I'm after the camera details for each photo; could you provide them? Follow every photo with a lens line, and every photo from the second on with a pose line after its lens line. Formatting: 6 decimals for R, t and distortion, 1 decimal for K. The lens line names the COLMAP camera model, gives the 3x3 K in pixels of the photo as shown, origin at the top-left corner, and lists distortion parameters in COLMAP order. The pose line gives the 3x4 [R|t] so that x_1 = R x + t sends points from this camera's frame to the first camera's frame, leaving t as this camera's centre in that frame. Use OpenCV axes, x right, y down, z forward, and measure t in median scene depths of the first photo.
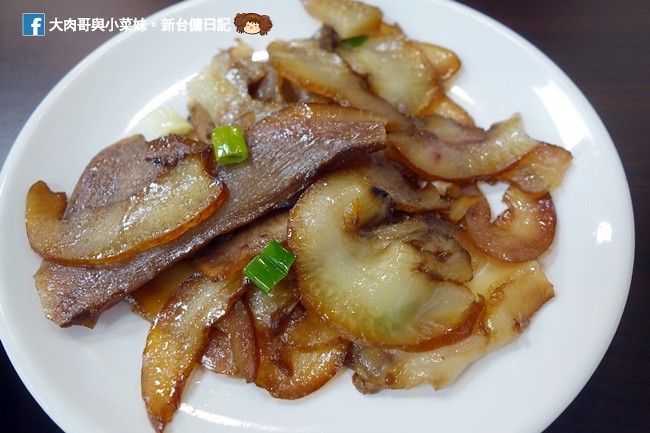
lens RADIAL K [[502.1, 0, 325.0], [0, 502.1, 216.5], [0, 0, 1]] dist [0.012564, 0.001809]
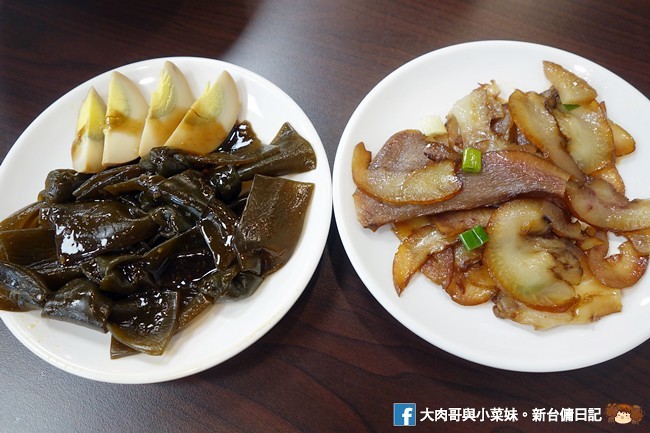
lens RADIAL K [[502.1, 0, 325.0], [0, 502.1, 216.5], [0, 0, 1]] dist [0.012564, 0.001809]
pose [[0.913408, 0.367020, -0.176019, -0.300125], [-0.326808, 0.919033, 0.220397, -0.197274], [0.242657, -0.143788, 0.959397, -0.888210]]
